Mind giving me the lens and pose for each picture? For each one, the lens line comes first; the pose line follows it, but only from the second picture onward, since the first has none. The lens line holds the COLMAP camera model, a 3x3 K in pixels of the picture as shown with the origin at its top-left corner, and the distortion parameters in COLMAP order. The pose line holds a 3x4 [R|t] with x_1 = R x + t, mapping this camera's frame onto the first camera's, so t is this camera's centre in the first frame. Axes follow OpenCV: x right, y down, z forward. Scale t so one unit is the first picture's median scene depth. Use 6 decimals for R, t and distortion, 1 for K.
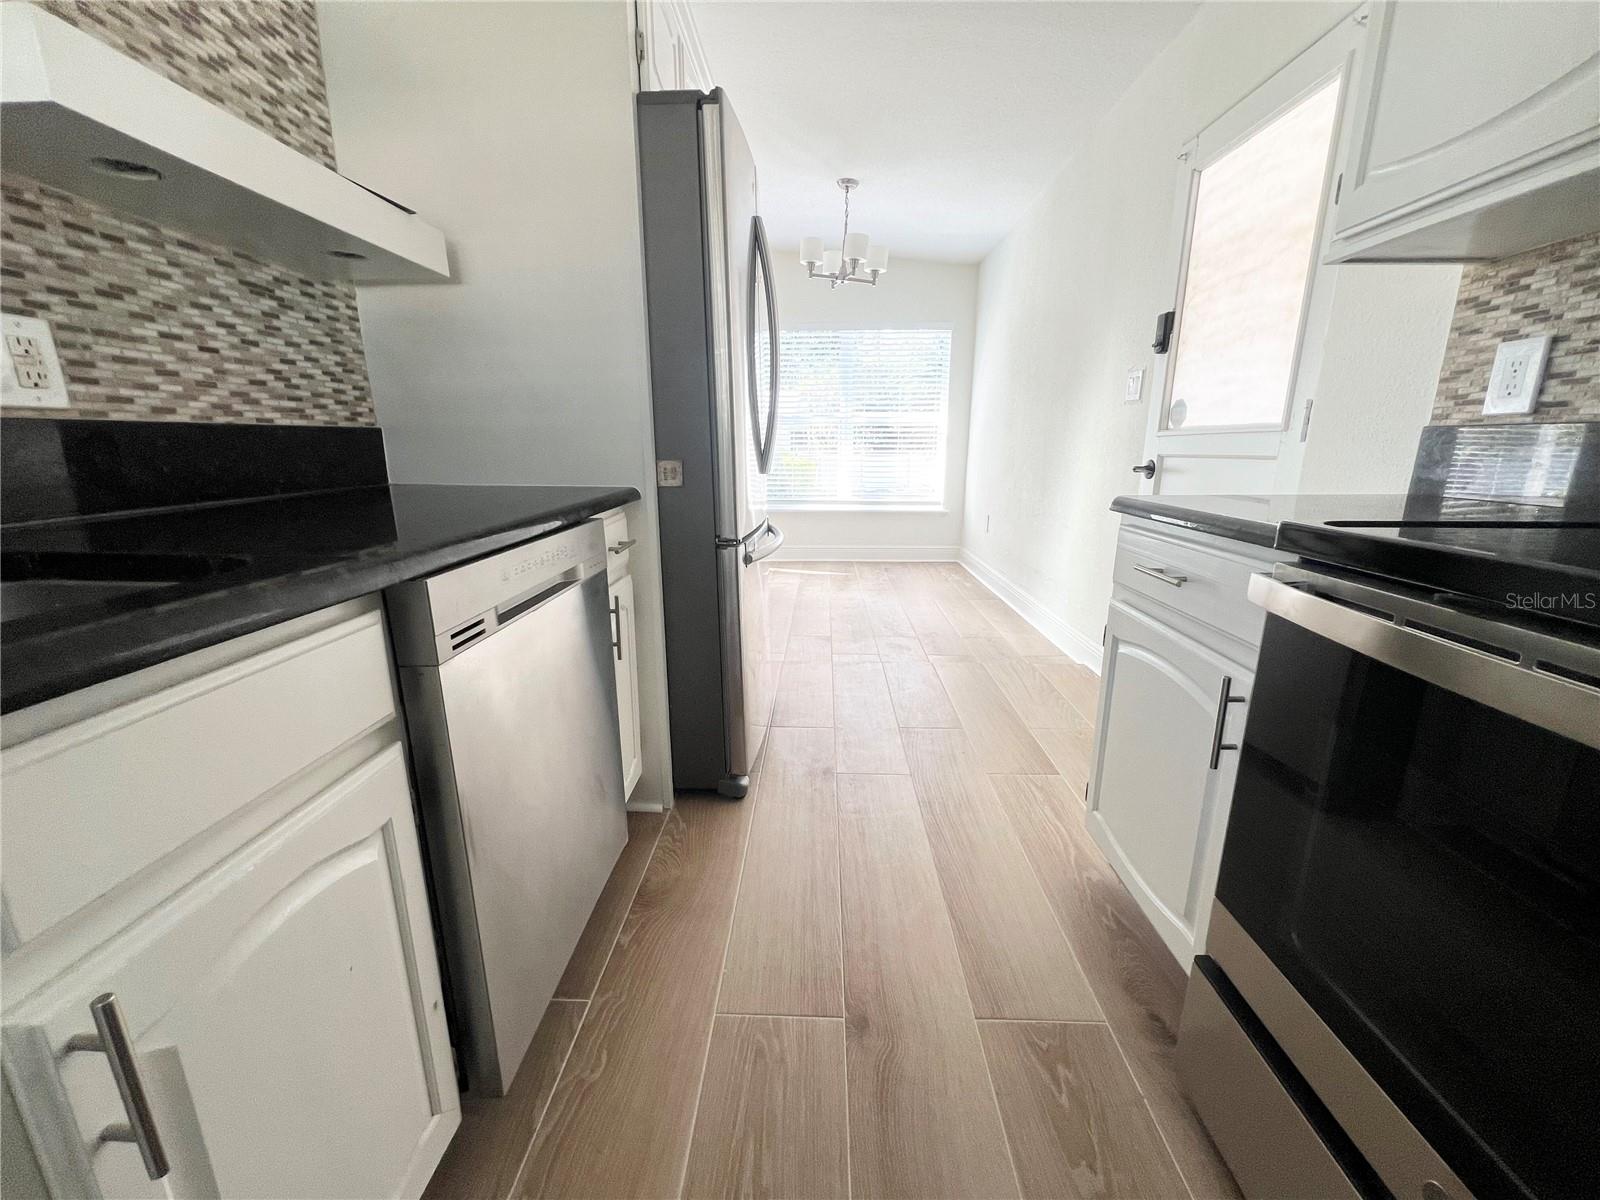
lens RADIAL K [[634.5, 0, 799.2], [0, 634.5, 598.7], [0, 0, 1]] dist [-0.000204, -0.000596]
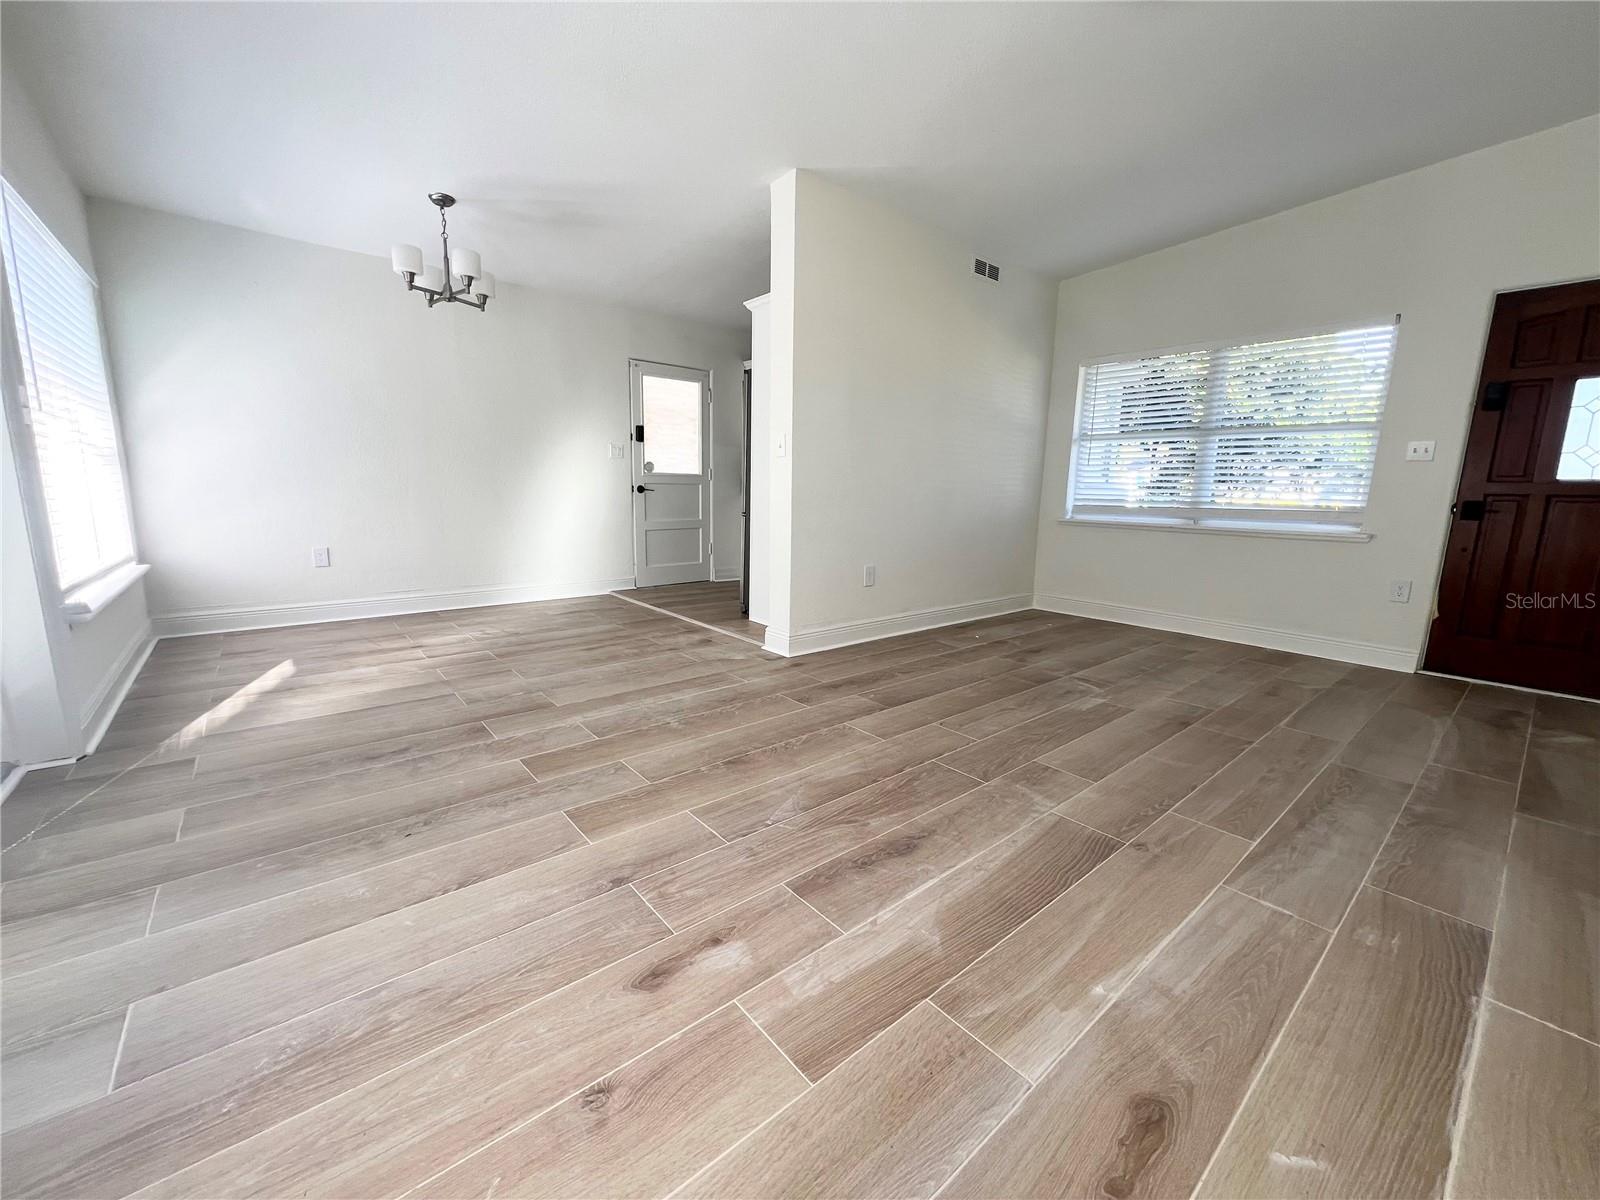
lens RADIAL K [[634.5, 0, 799.2], [0, 634.5, 598.7], [0, 0, 1]] dist [-0.000204, -0.000596]
pose [[-0.665991, -0.142479, 0.732227, -0.720193], [0.157883, 0.932429, 0.325036, -0.219767], [-0.729060, 0.332077, -0.598495, 0.934774]]
